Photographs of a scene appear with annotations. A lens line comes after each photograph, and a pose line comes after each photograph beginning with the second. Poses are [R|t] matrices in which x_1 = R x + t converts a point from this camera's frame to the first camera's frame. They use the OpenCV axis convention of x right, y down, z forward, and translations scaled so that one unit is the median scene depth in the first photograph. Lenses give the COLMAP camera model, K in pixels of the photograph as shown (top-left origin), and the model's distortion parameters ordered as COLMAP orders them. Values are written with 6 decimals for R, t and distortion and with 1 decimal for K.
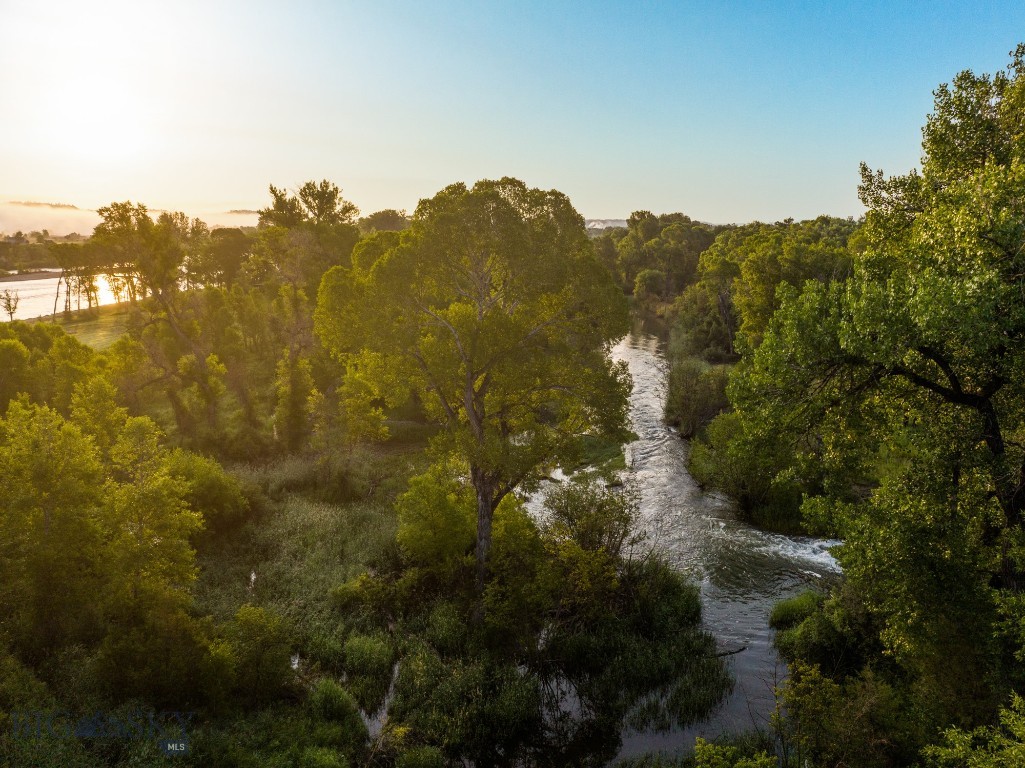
lens RADIAL K [[736.5, 0, 512.5], [0, 736.5, 384.0], [0, 0, 1]] dist [-0.024633, -0.007628]
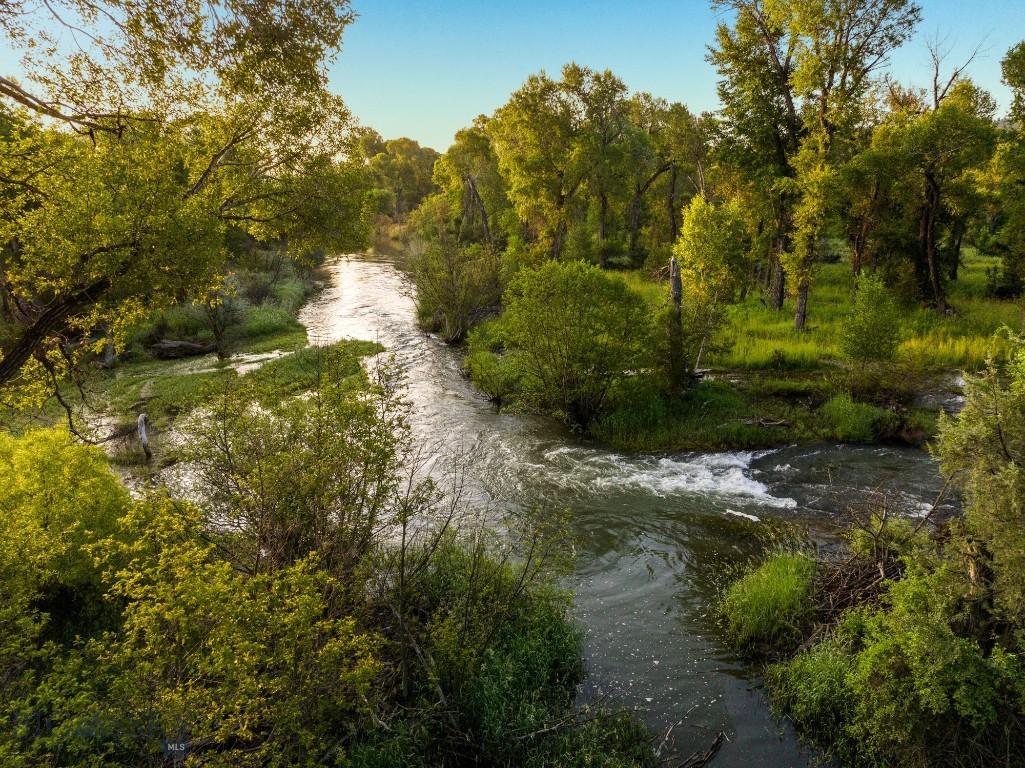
lens RADIAL K [[736.5, 0, 512.5], [0, 736.5, 384.0], [0, 0, 1]] dist [-0.024633, -0.007628]
pose [[0.935189, -0.099035, 0.340020, 0.055025], [0.080704, 0.994438, 0.067674, 0.075142], [-0.344831, -0.035847, 0.937980, 0.368312]]
